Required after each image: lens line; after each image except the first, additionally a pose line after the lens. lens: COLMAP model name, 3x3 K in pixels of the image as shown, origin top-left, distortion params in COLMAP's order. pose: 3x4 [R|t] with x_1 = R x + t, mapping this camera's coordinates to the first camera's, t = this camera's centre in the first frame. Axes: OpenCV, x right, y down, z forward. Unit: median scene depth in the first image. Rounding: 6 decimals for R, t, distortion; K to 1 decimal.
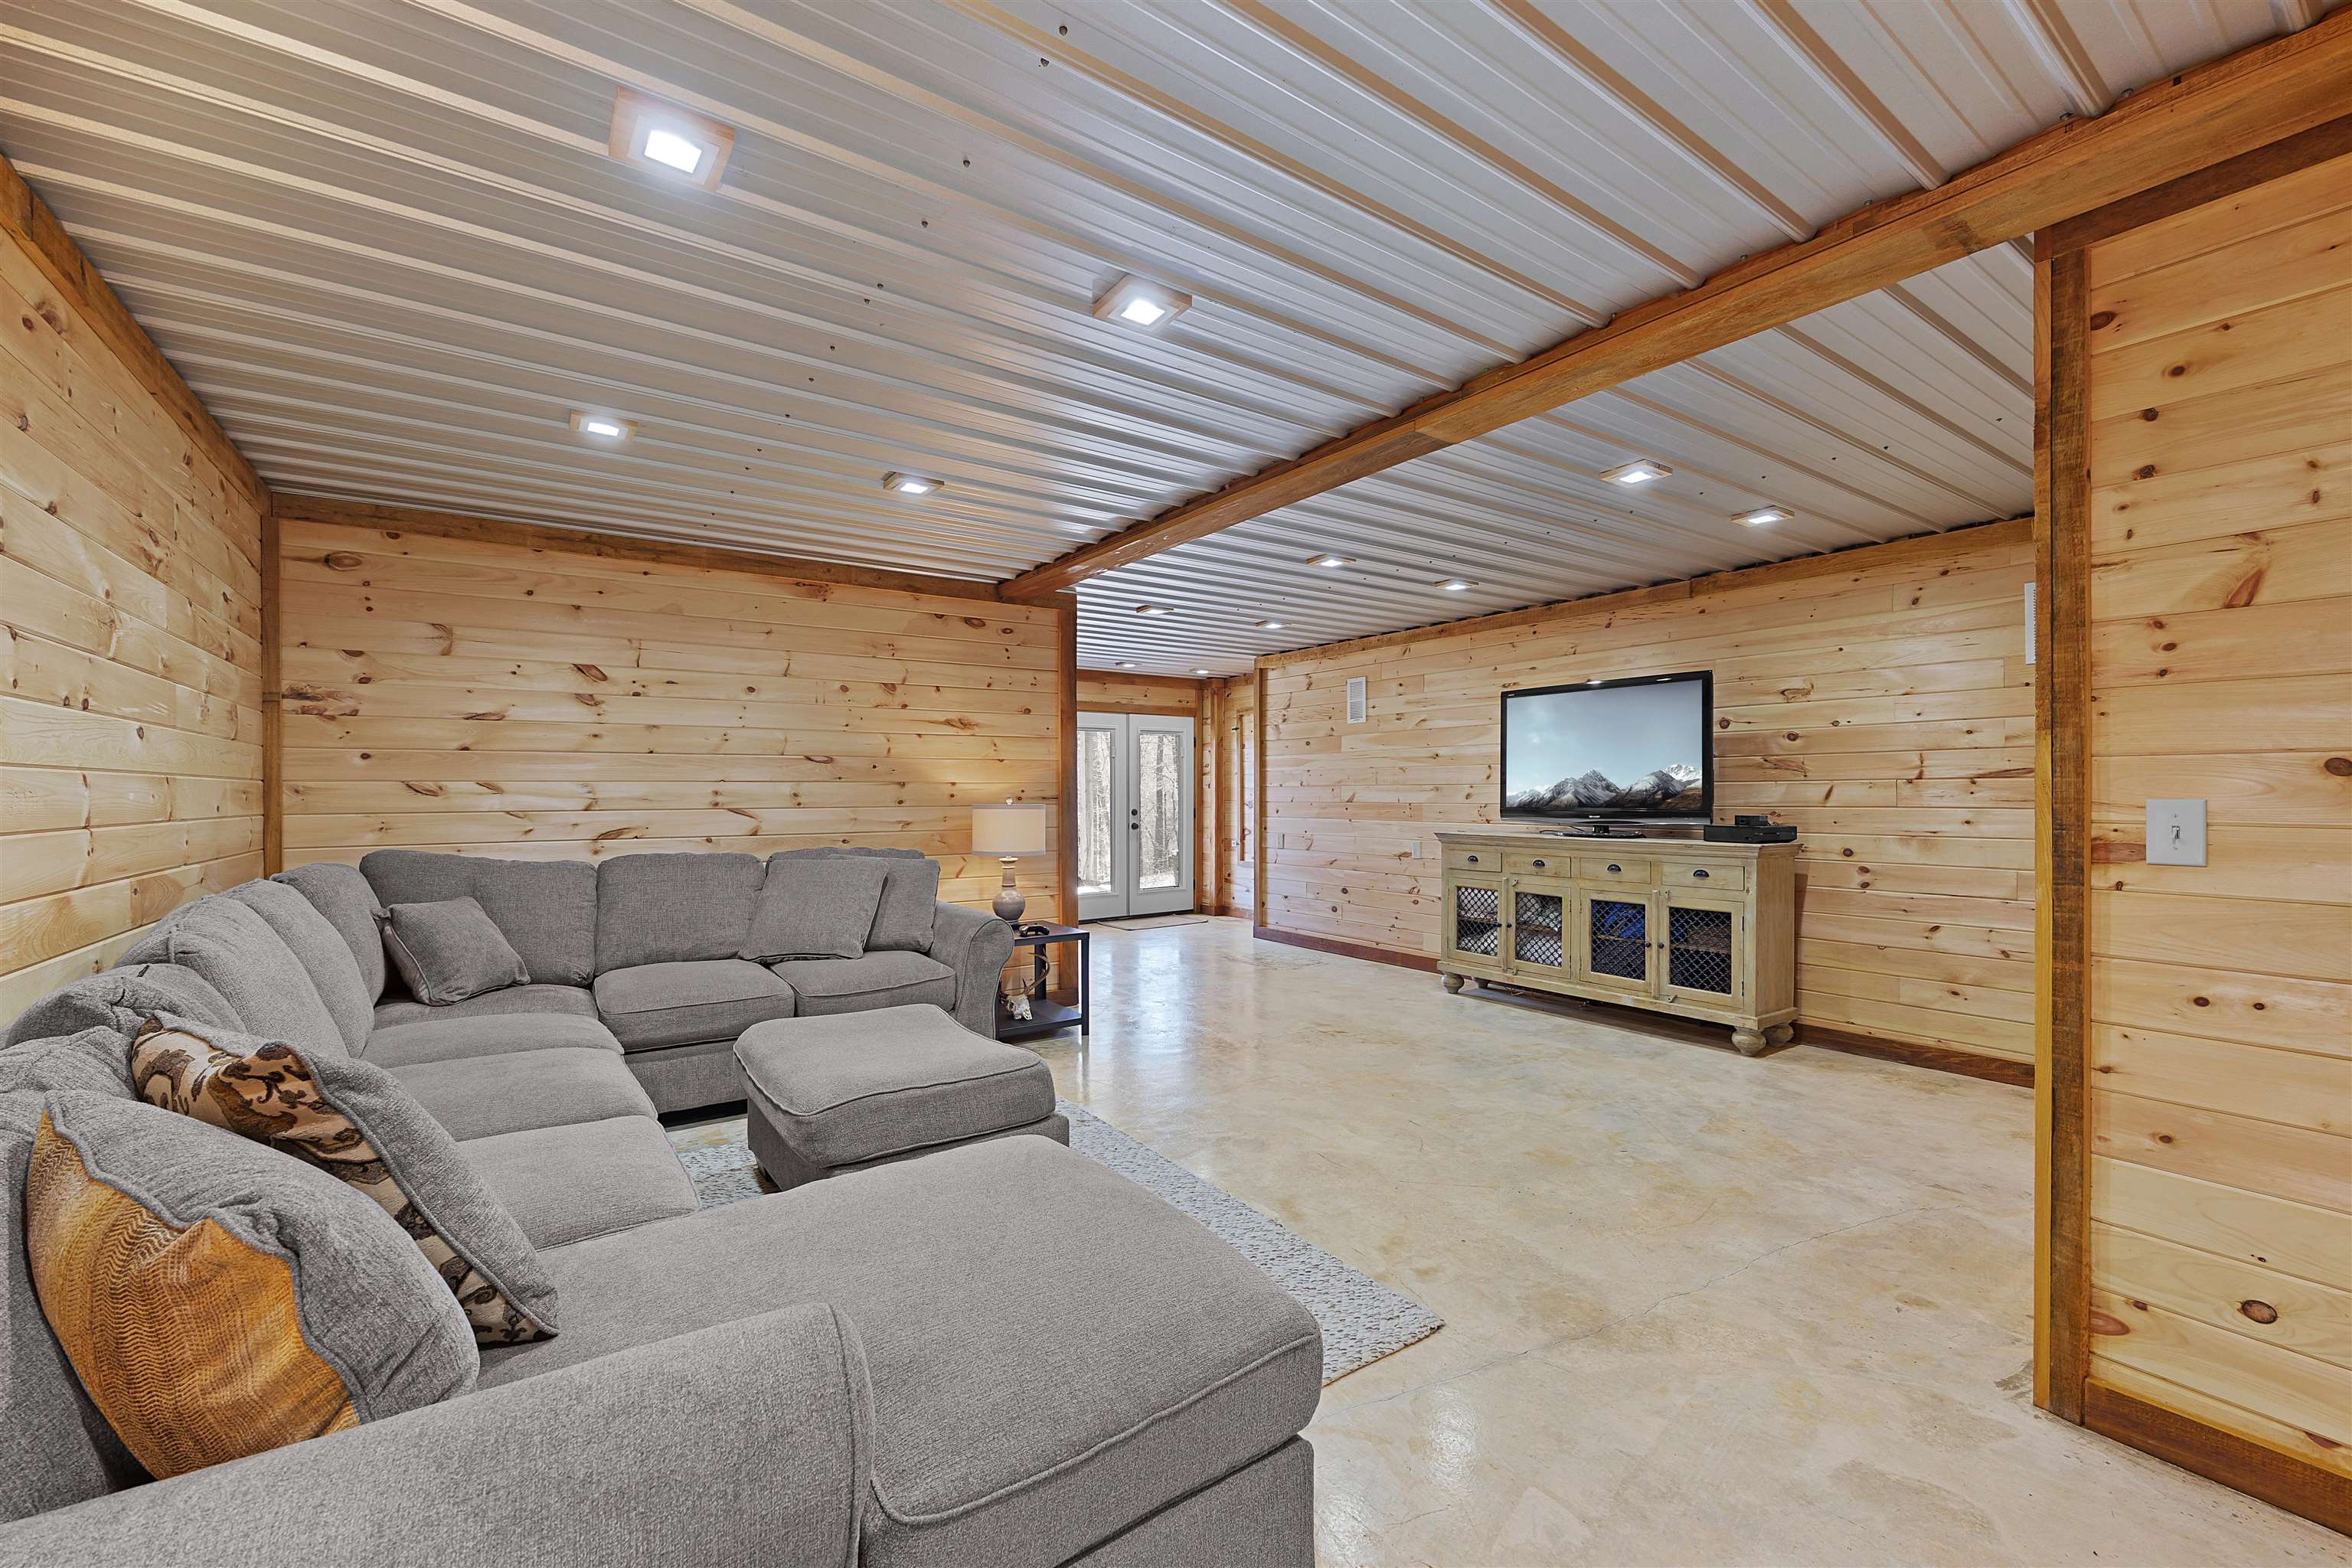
lens RADIAL K [[954.0, 0, 1177.3], [0, 954.0, 799.2], [0, 0, 1]] dist [-0.002889, 0.000948]
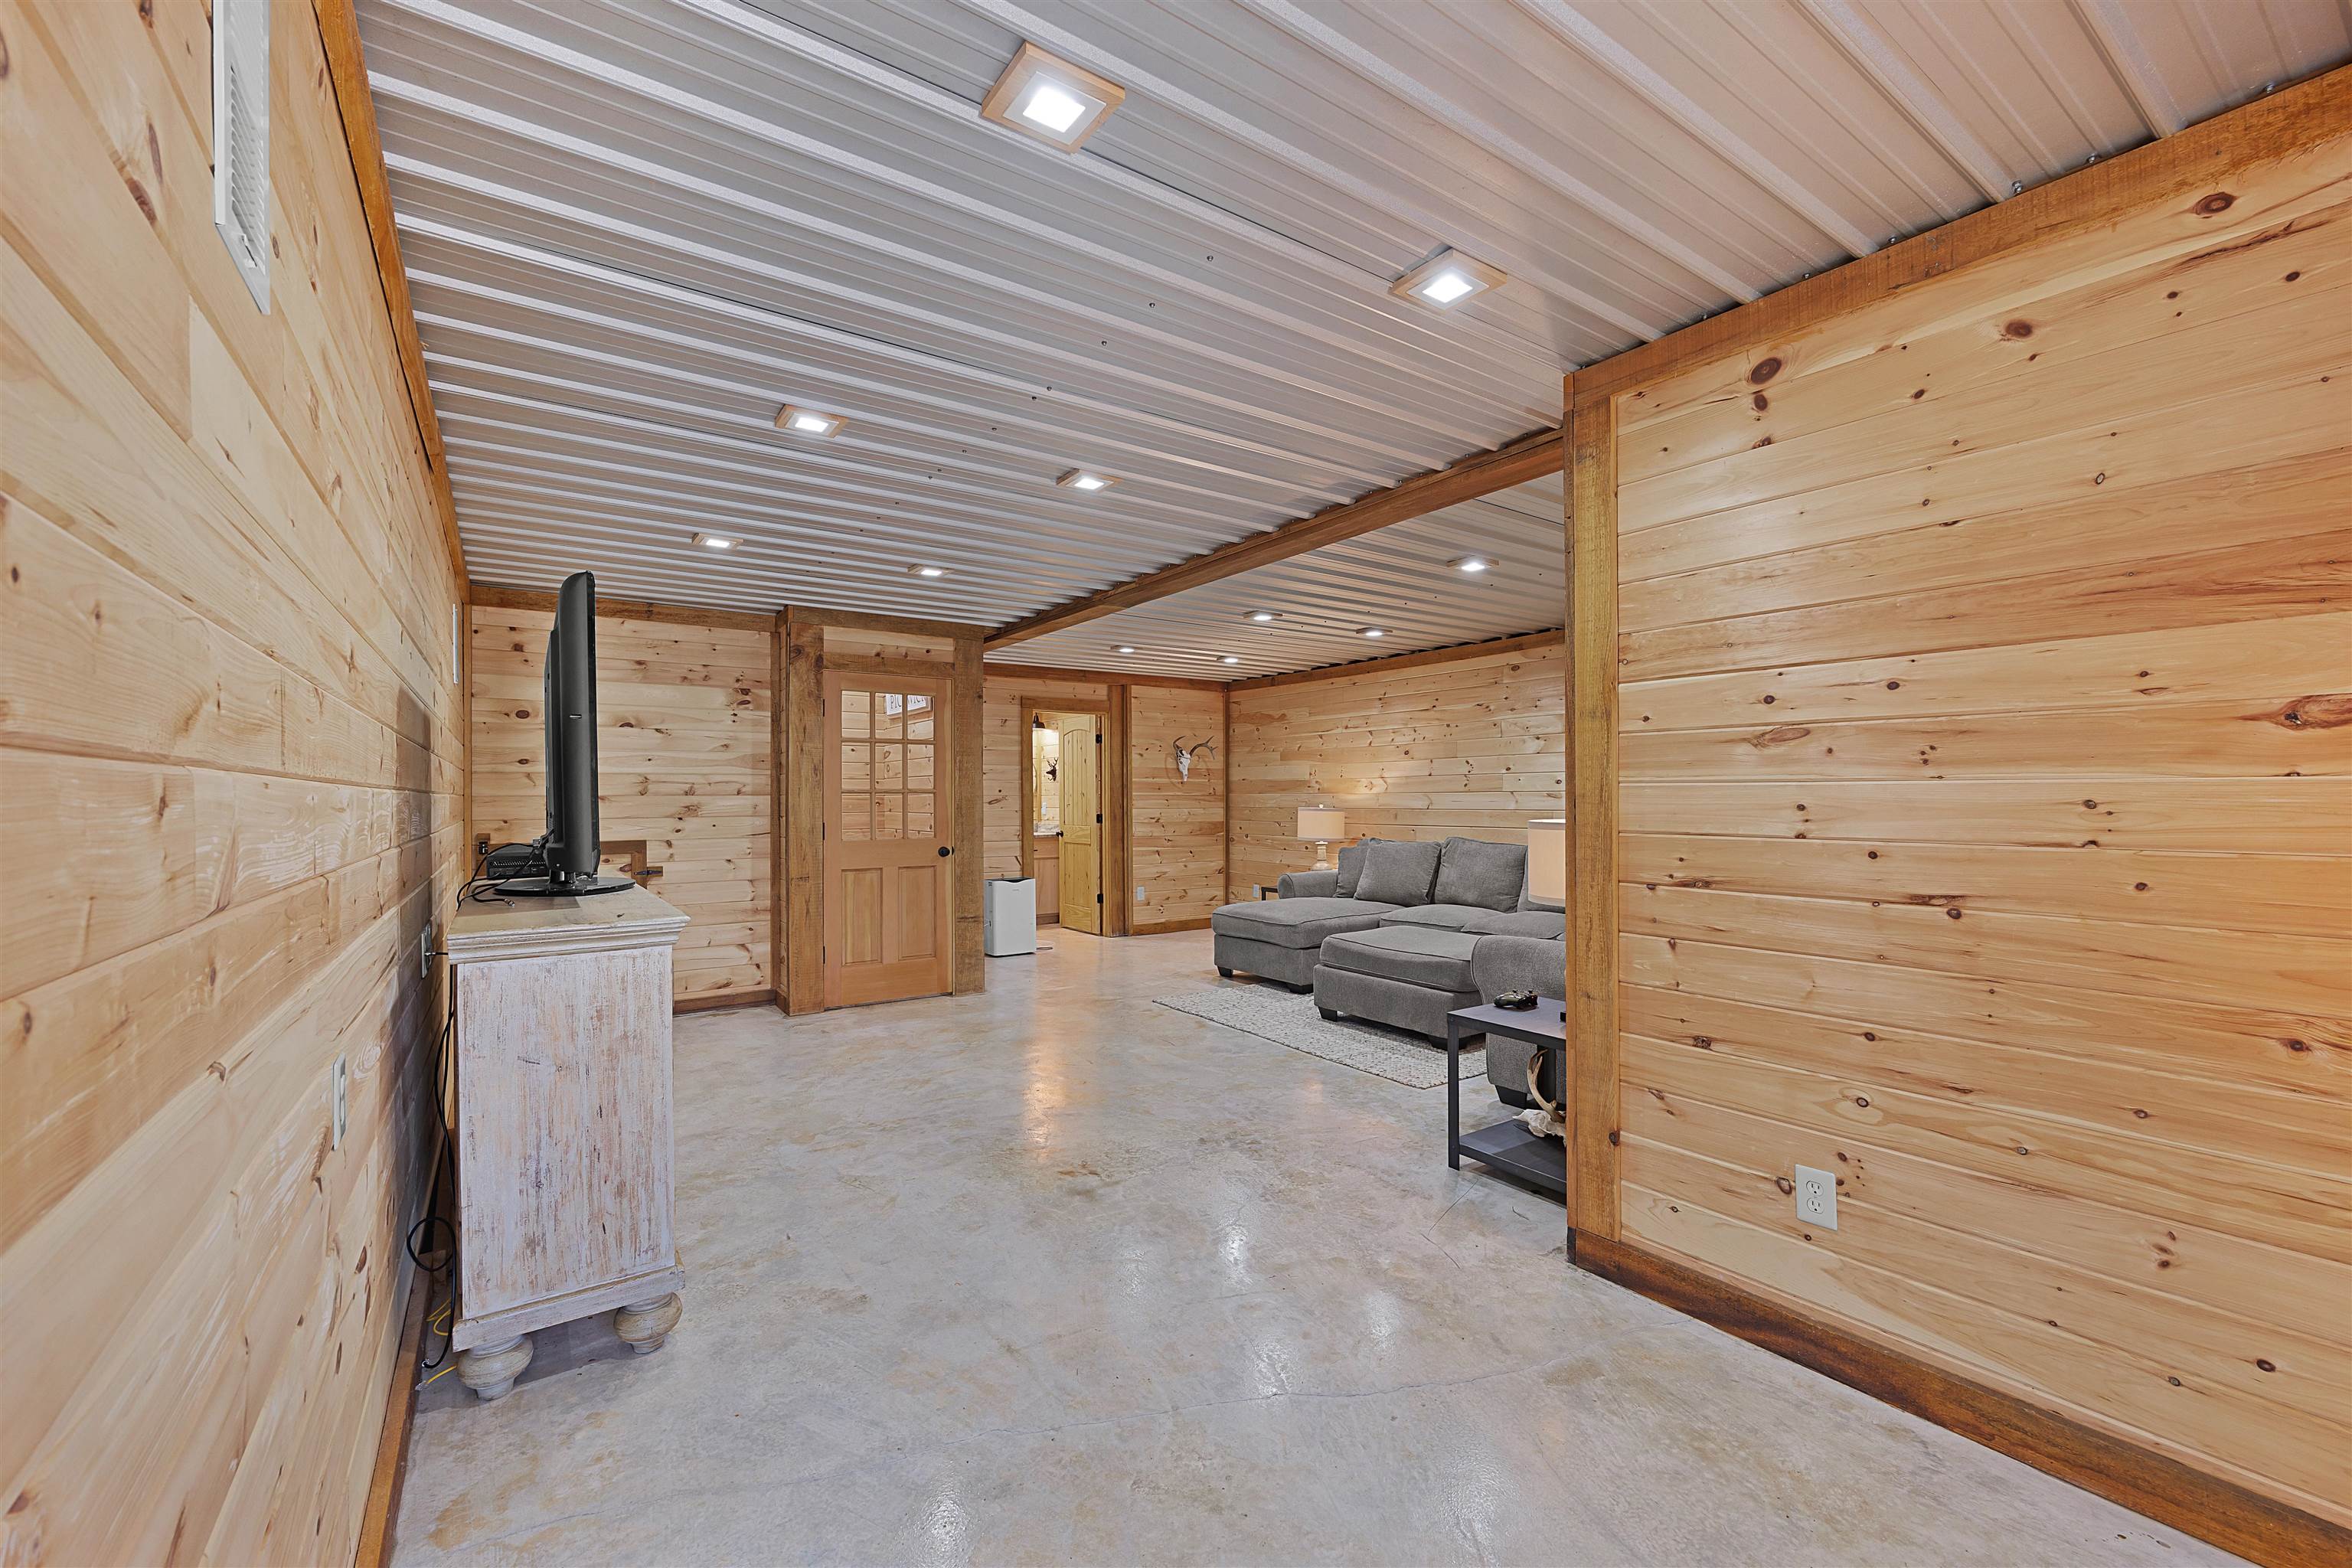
lens RADIAL K [[954.0, 0, 1180.5], [0, 954.0, 800.1], [0, 0, 1]] dist [-0.002889, 0.000948]
pose [[-0.999953, 0.007076, -0.006698, 0.119364], [0.007017, 0.999937, 0.008795, -0.018893], [0.006760, 0.008748, -0.999939, 2.029852]]
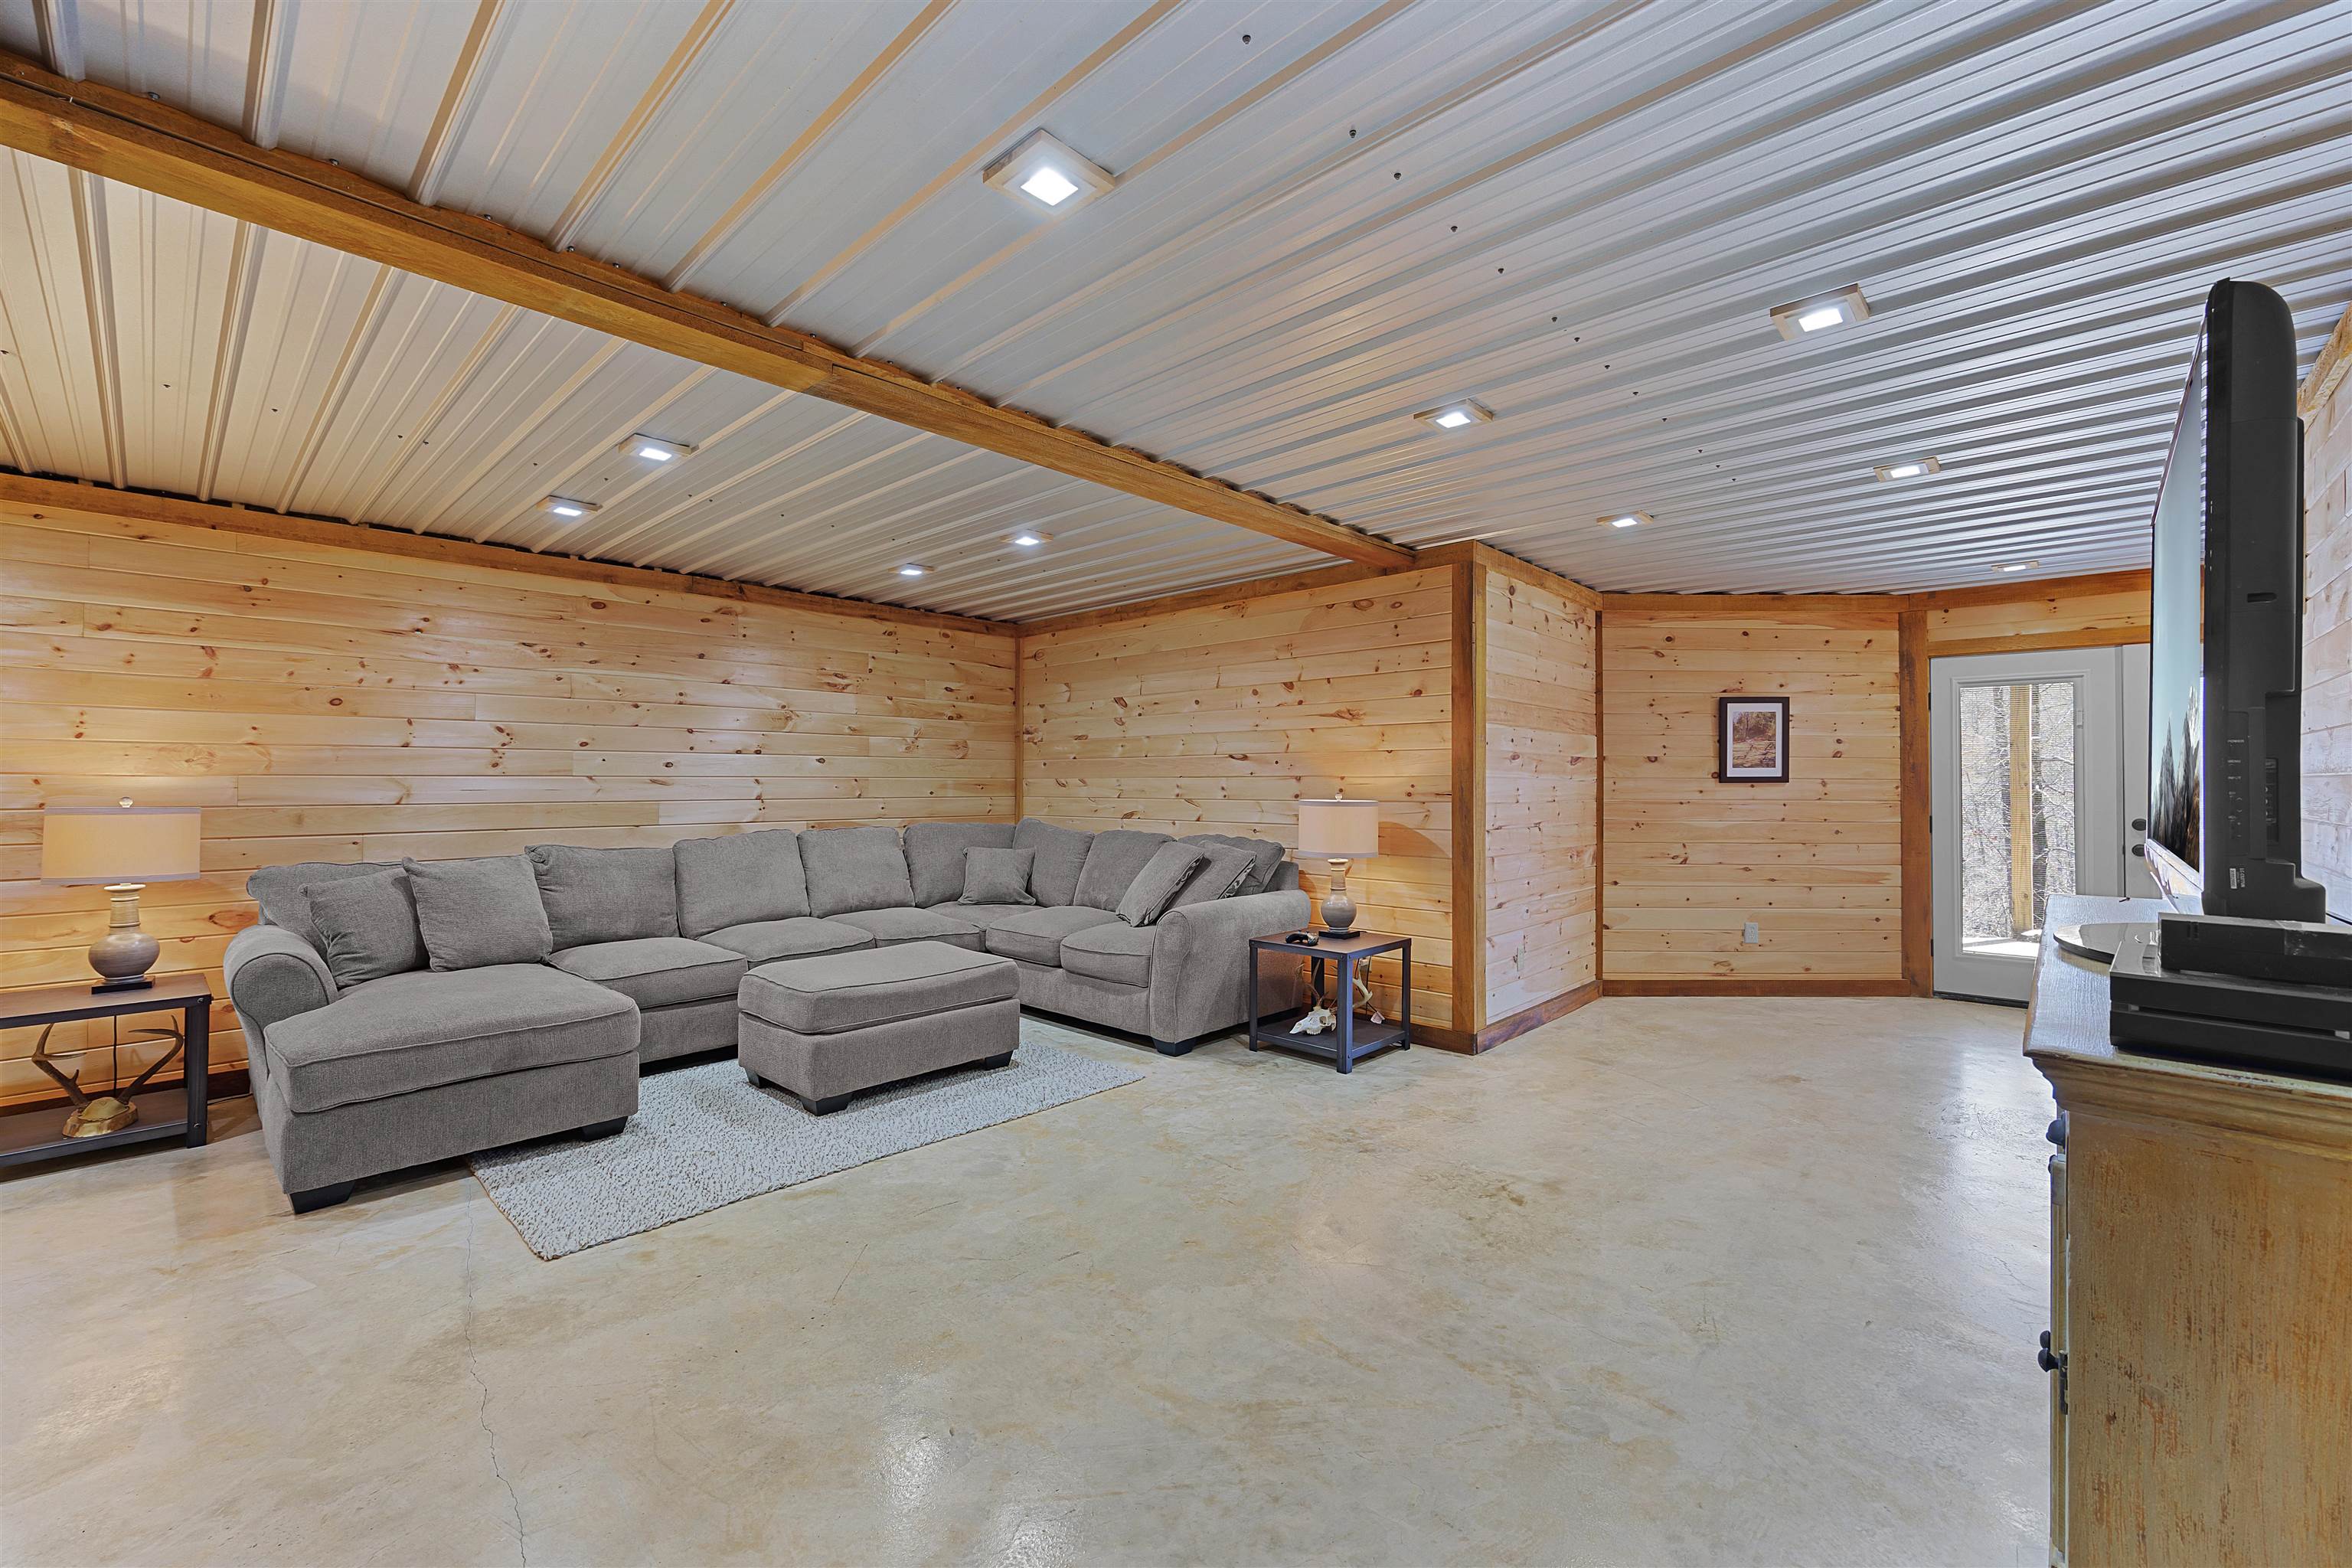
lens RADIAL K [[954.0, 0, 1186.9], [0, 954.0, 773.8], [0, 0, 1]] dist [-0.002889, 0.000948]
pose [[0.215627, -0.006700, -0.976453, 0.862621], [-0.008117, 0.999930, -0.008653, -0.013693], [0.976442, 0.009791, 0.215557, 0.828575]]
